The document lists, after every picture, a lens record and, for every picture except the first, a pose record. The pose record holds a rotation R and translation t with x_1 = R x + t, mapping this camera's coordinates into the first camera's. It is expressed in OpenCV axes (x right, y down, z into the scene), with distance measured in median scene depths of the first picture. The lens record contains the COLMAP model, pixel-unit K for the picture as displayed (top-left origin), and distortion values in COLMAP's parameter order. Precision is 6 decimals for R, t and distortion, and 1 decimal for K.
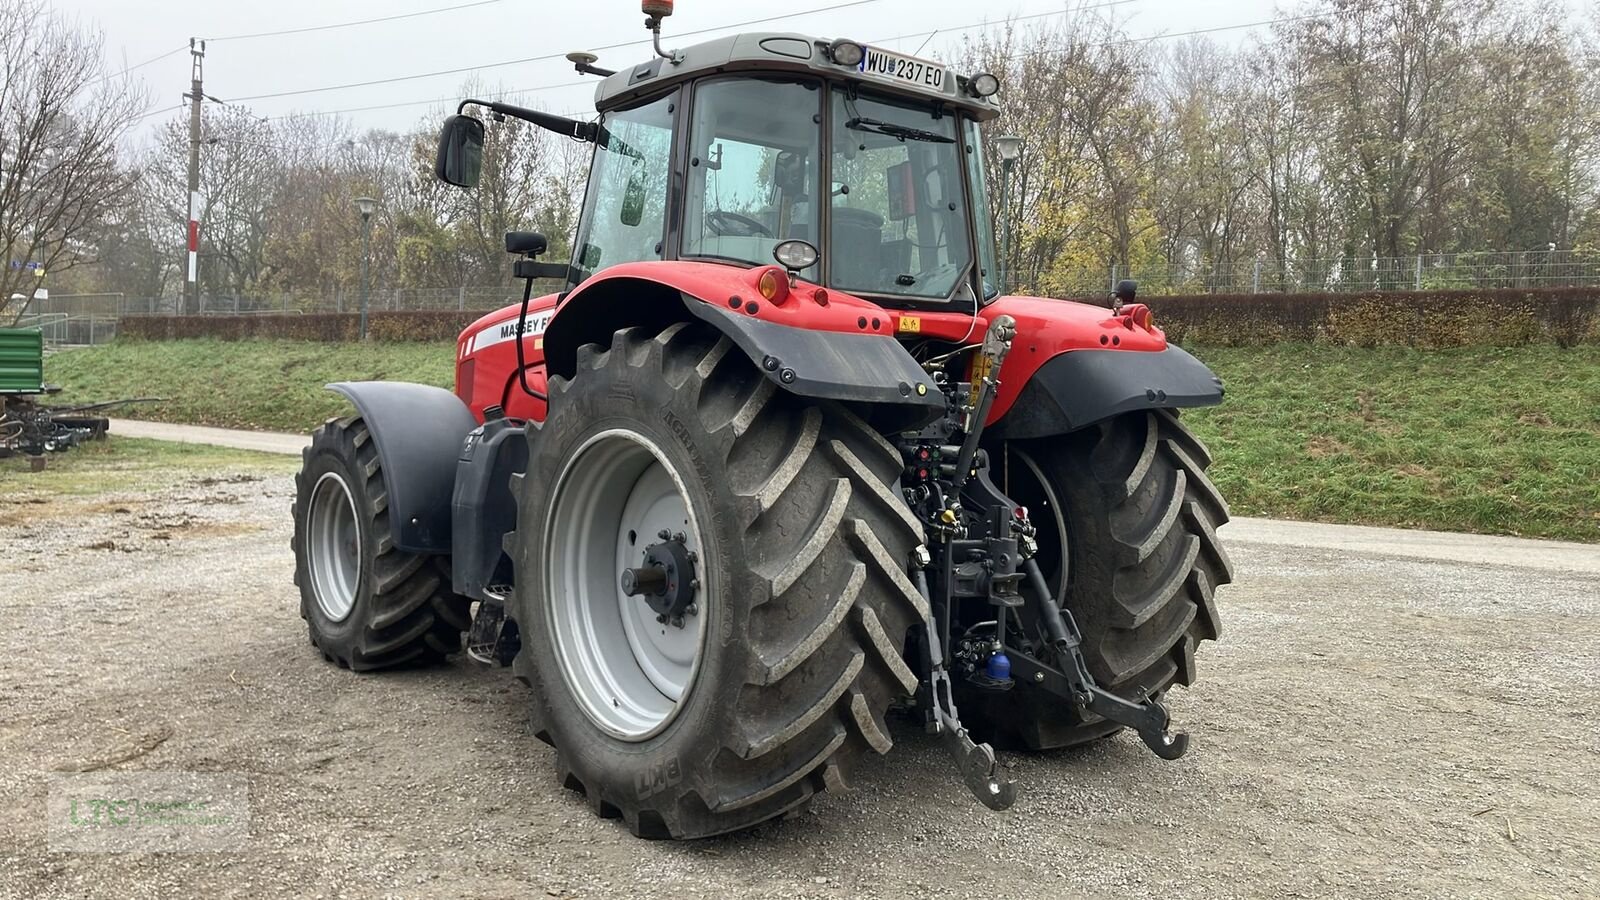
lens RADIAL K [[1245.0, 0, 802.3], [0, 1245.0, 431.8], [0, 0, 1]] dist [0.050427, -0.060260]
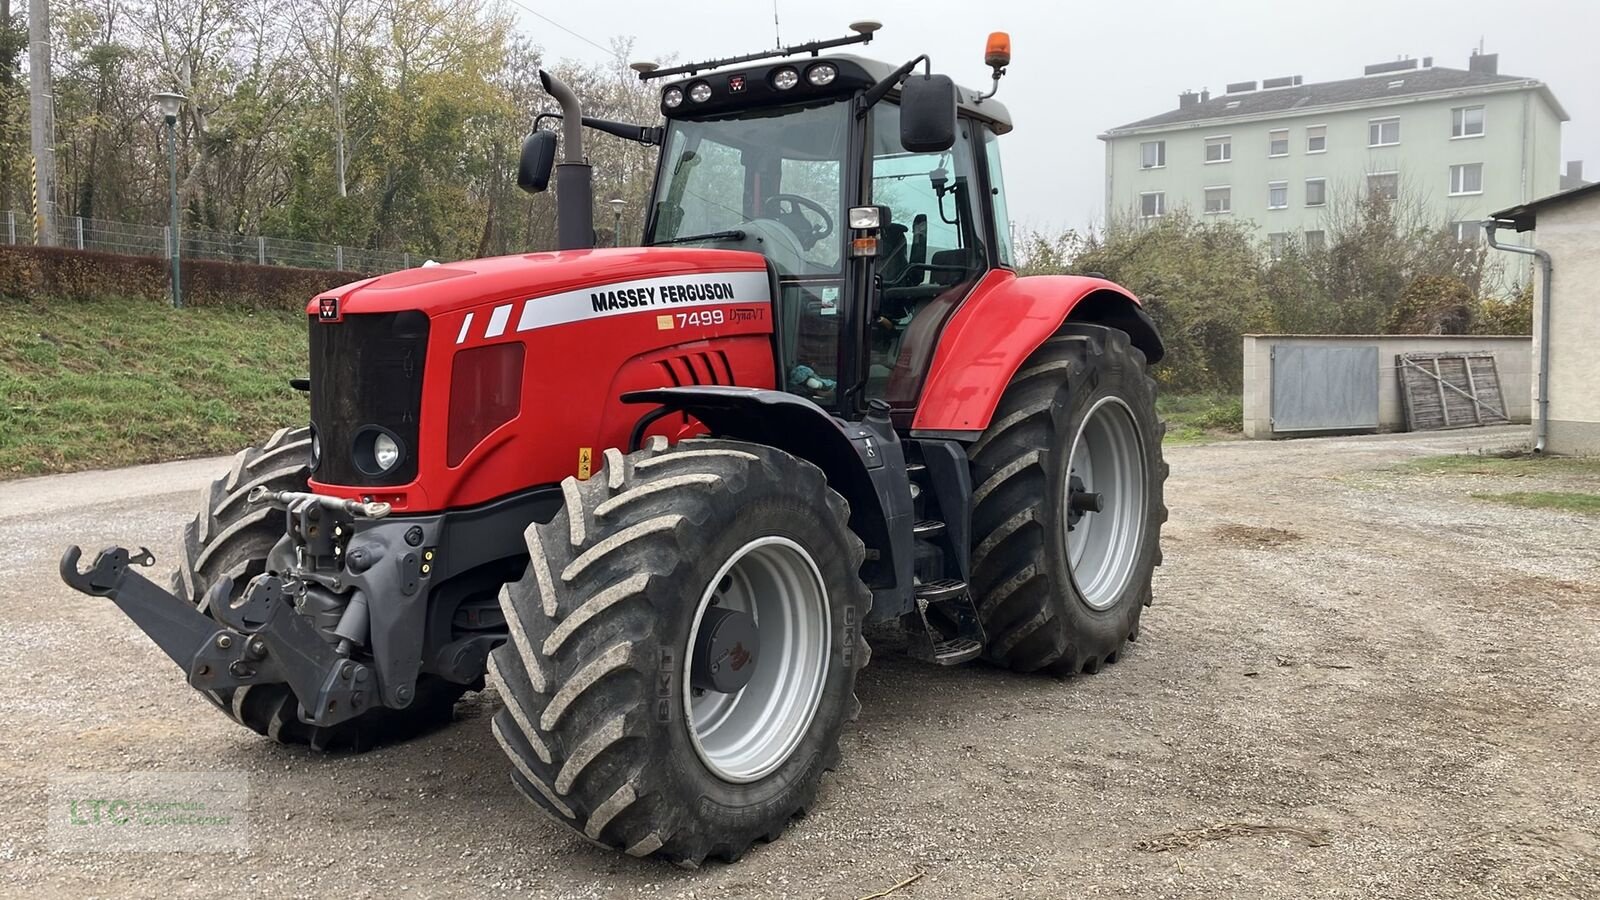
lens RADIAL K [[1245.0, 0, 790.8], [0, 1245.0, 430.9], [0, 0, 1]] dist [0.050427, -0.060260]
pose [[-0.250172, -0.093214, 0.963704, -1.267217], [0.033242, 0.993941, 0.104769, -0.109916], [-0.967630, 0.058246, -0.245558, 1.498862]]
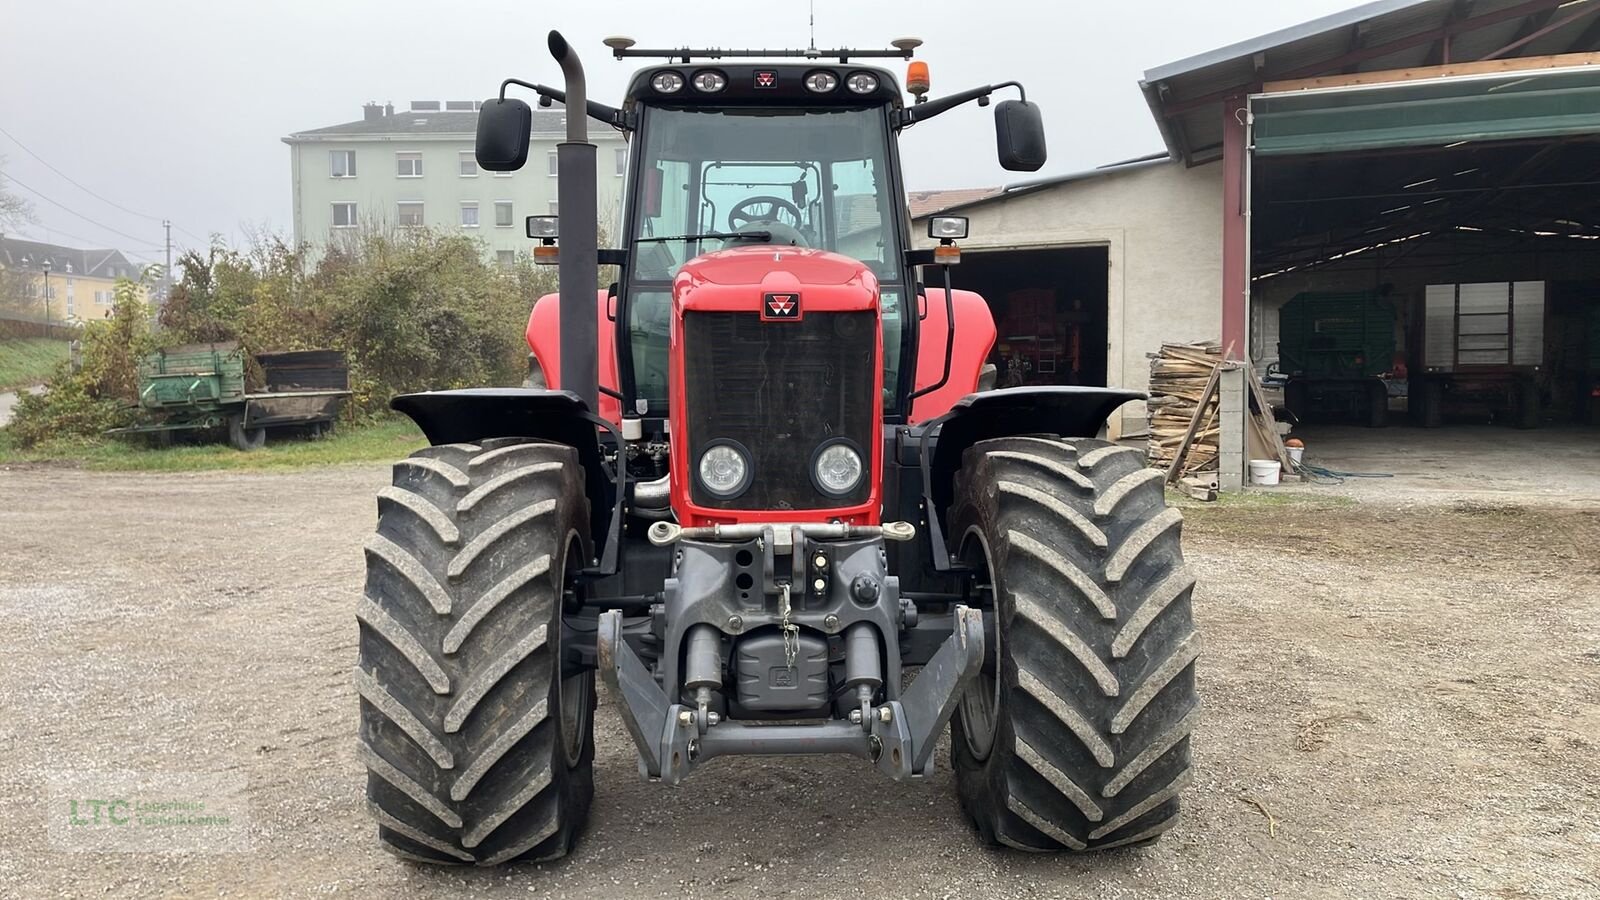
lens RADIAL K [[1245.0, 0, 793.1], [0, 1245.0, 435.7], [0, 0, 1]] dist [0.050427, -0.060260]
pose [[-0.800916, -0.060101, 0.595753, -0.815979], [0.009250, 0.993589, 0.112670, -0.119133], [-0.598706, 0.095750, -0.795226, 2.140493]]
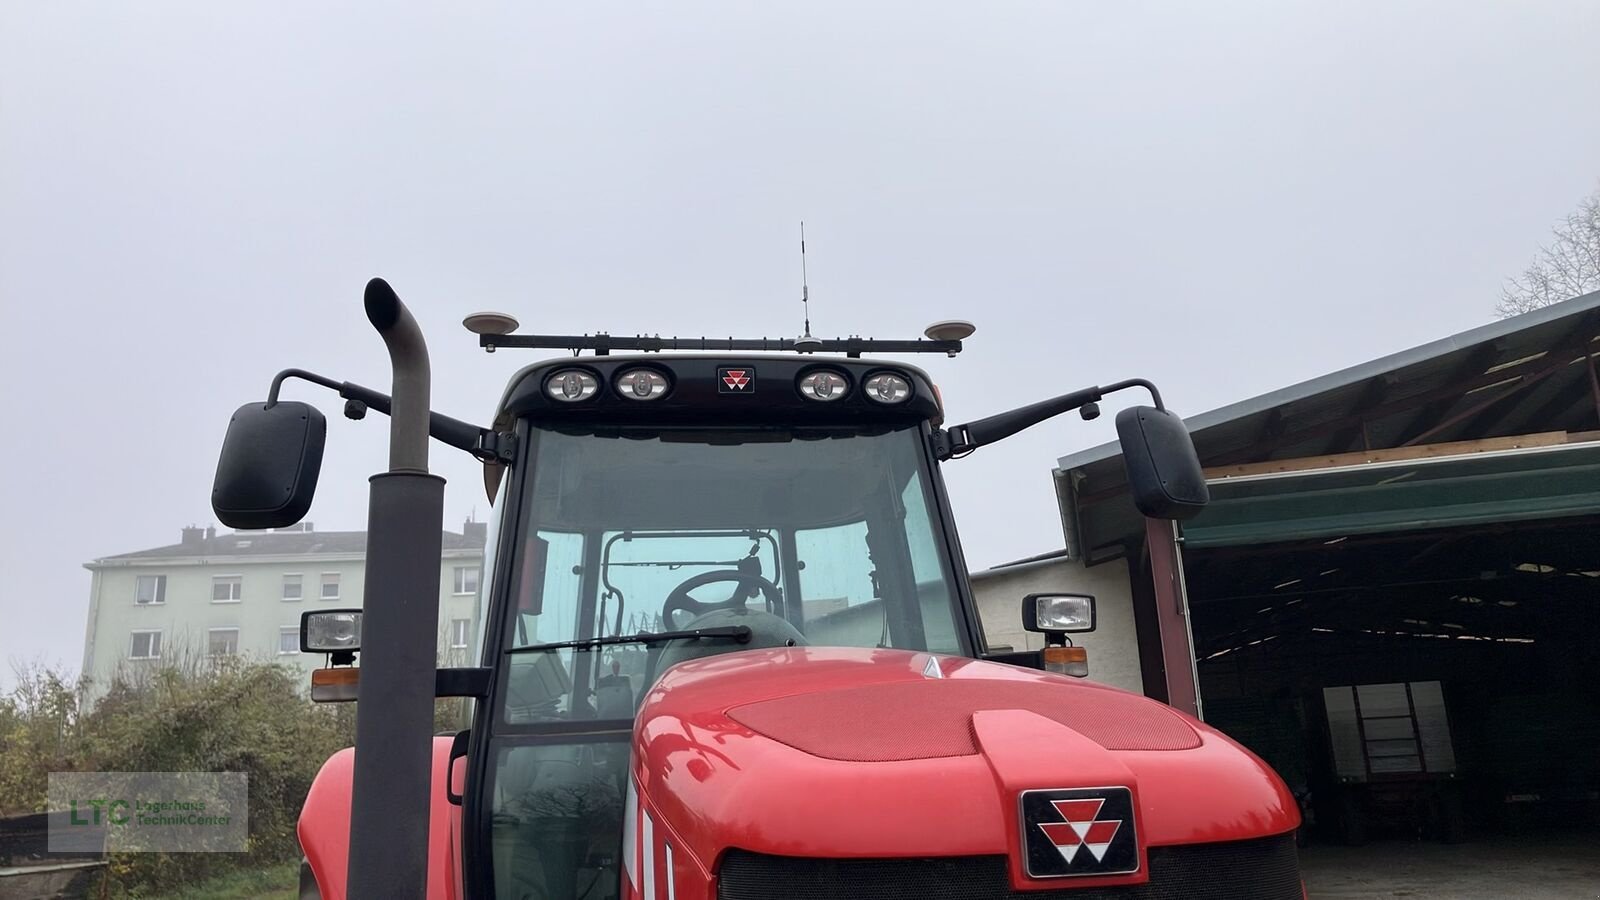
lens RADIAL K [[1245.0, 0, 791.5], [0, 1245.0, 429.3], [0, 0, 1]] dist [0.050427, -0.060260]
pose [[-0.866974, 0.142563, 0.477526, -0.461038], [0.040792, 0.975294, -0.217110, -0.134939], [-0.496681, -0.168750, -0.851371, 1.796678]]
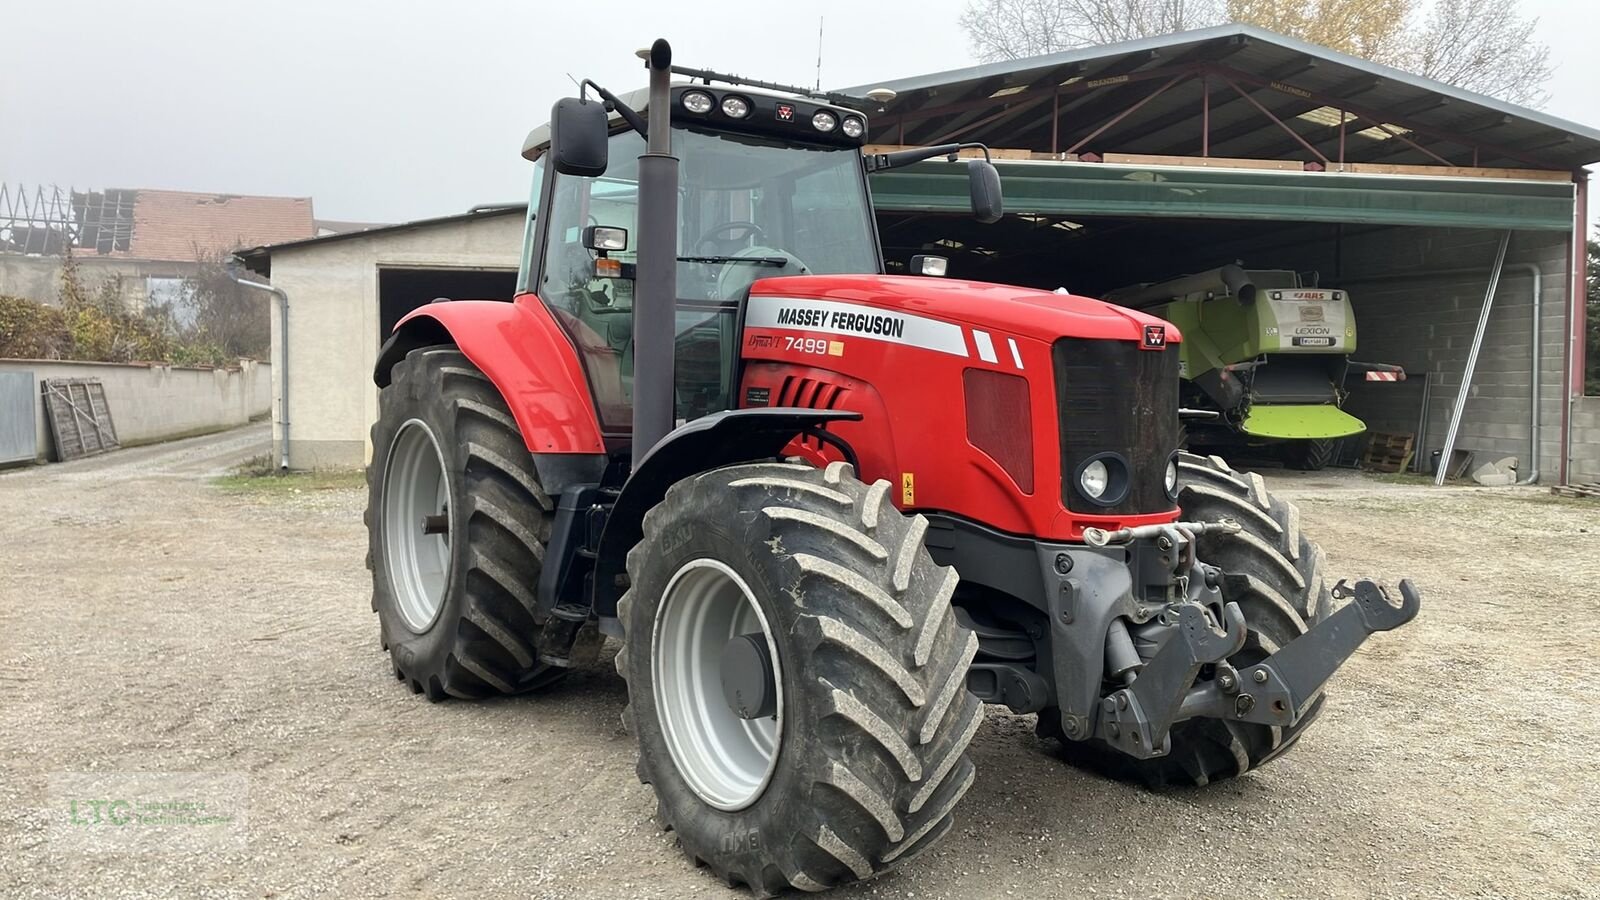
lens RADIAL K [[1245.0, 0, 790.7], [0, 1245.0, 434.3], [0, 0, 1]] dist [0.050427, -0.060260]
pose [[-0.996414, -0.041479, 0.073747, -0.221895], [-0.035119, 0.995717, 0.085527, -0.110998], [-0.076978, 0.082630, -0.993603, 2.414532]]
